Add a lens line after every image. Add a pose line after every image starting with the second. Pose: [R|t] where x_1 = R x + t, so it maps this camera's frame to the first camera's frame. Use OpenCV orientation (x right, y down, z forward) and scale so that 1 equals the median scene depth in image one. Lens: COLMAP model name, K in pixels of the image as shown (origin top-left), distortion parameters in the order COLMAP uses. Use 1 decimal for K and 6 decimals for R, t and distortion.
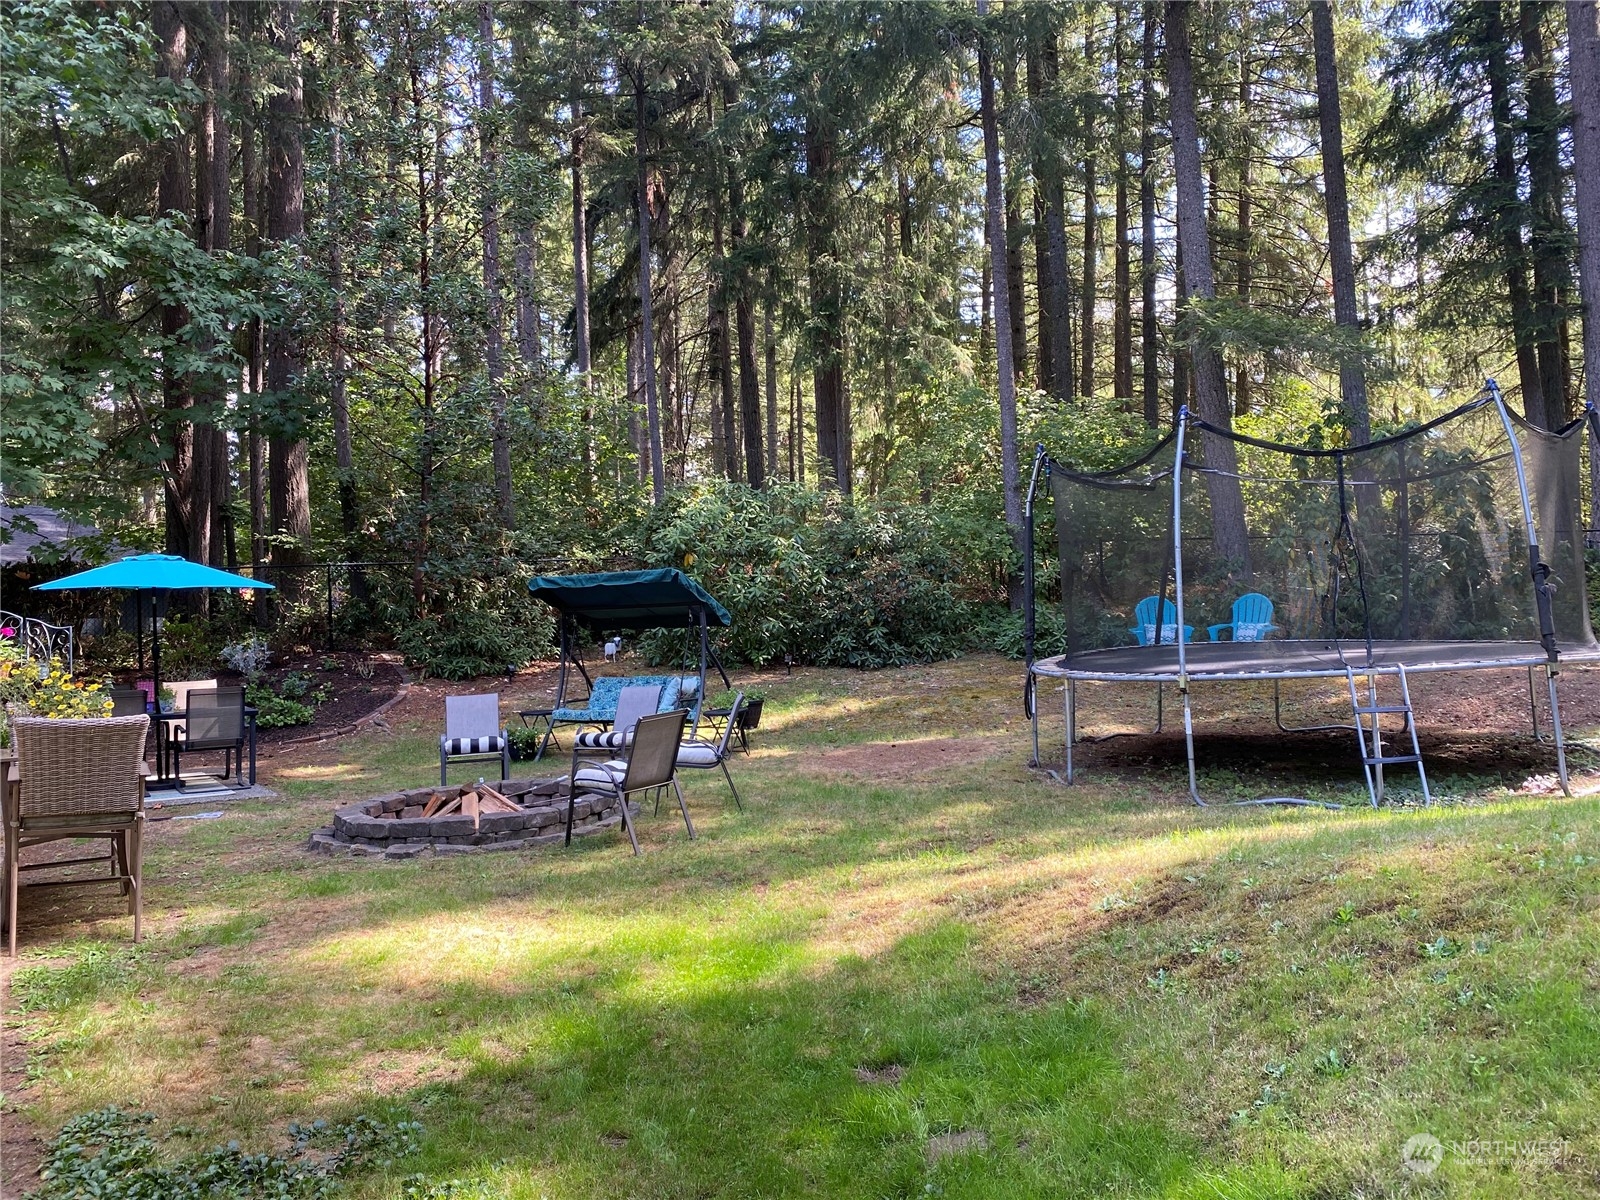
lens RADIAL K [[1254.0, 0, 800.0], [0, 1254.0, 600.0], [0, 0, 1]] dist [-0.050234, 0.073112]
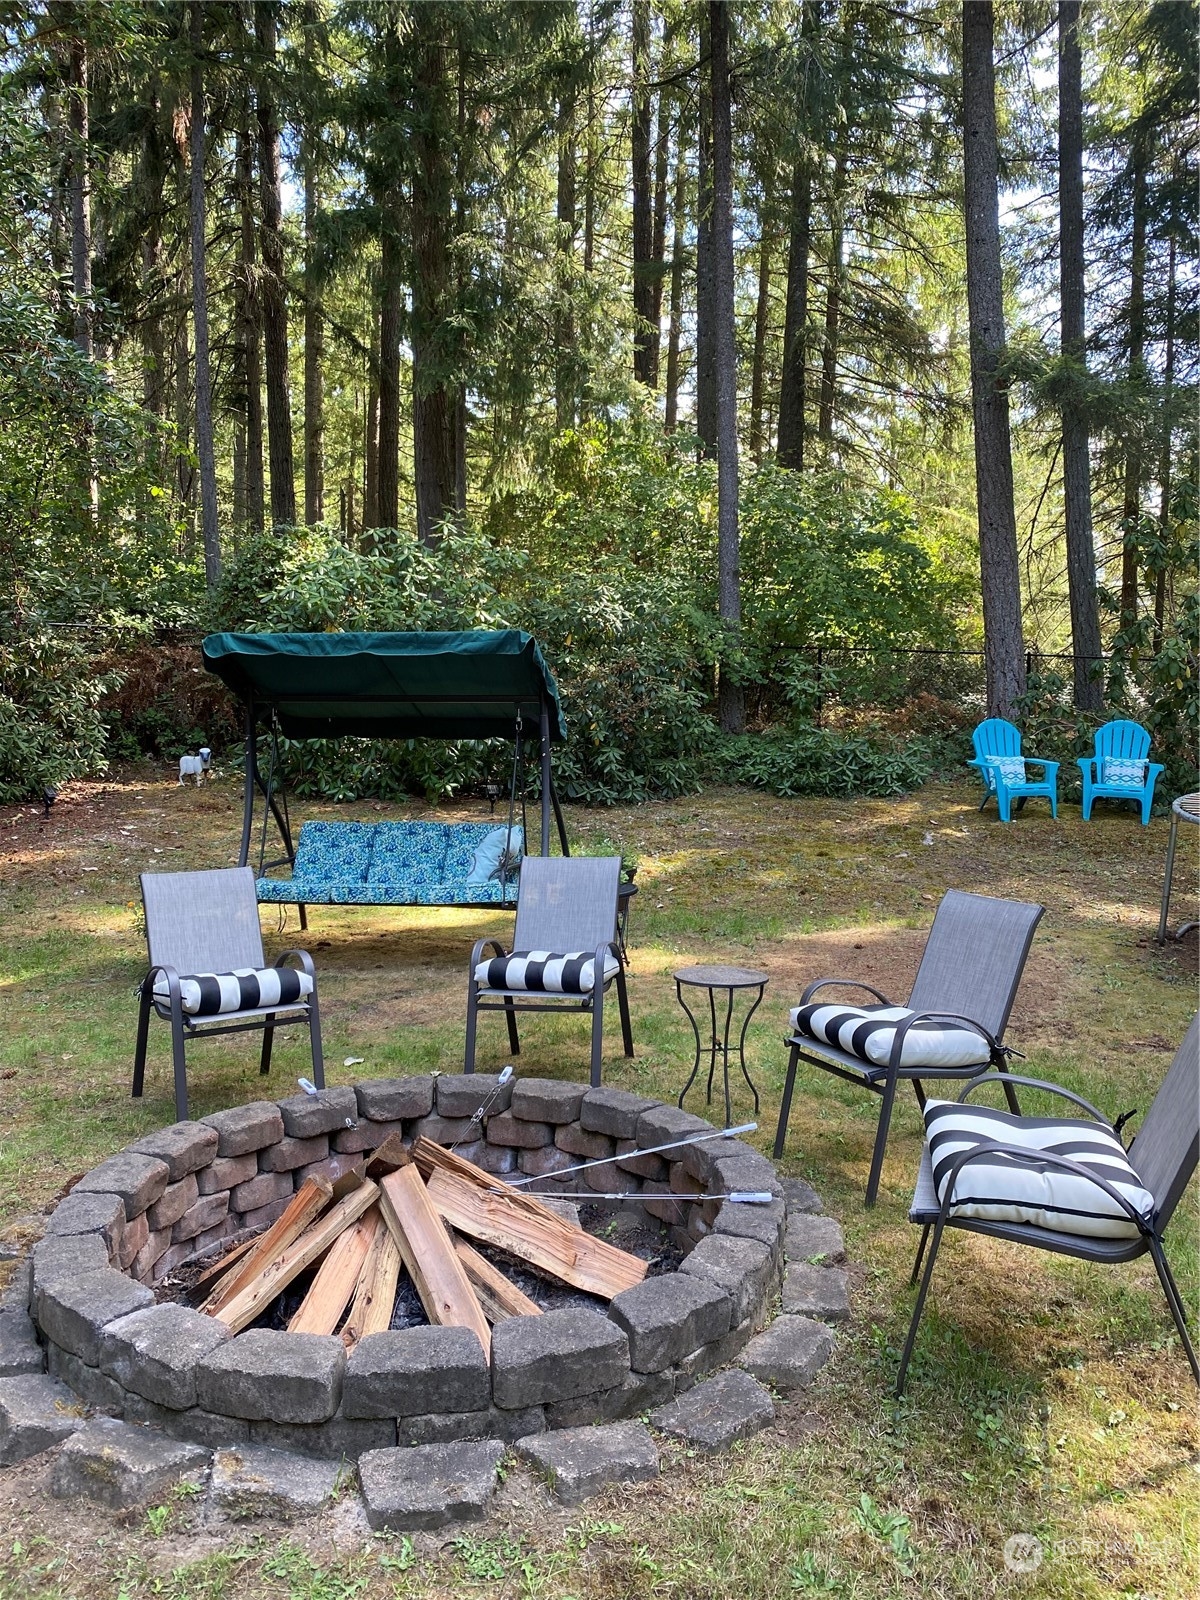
lens RADIAL K [[1254.0, 0, 600.0], [0, 1254.0, 800.0], [0, 0, 1]] dist [-0.050234, 0.073112]
pose [[0.945366, 0.024885, 0.325061, -0.173581], [-0.045734, 0.997346, 0.056654, 0.011308], [-0.322788, -0.068425, 0.943995, 0.332957]]
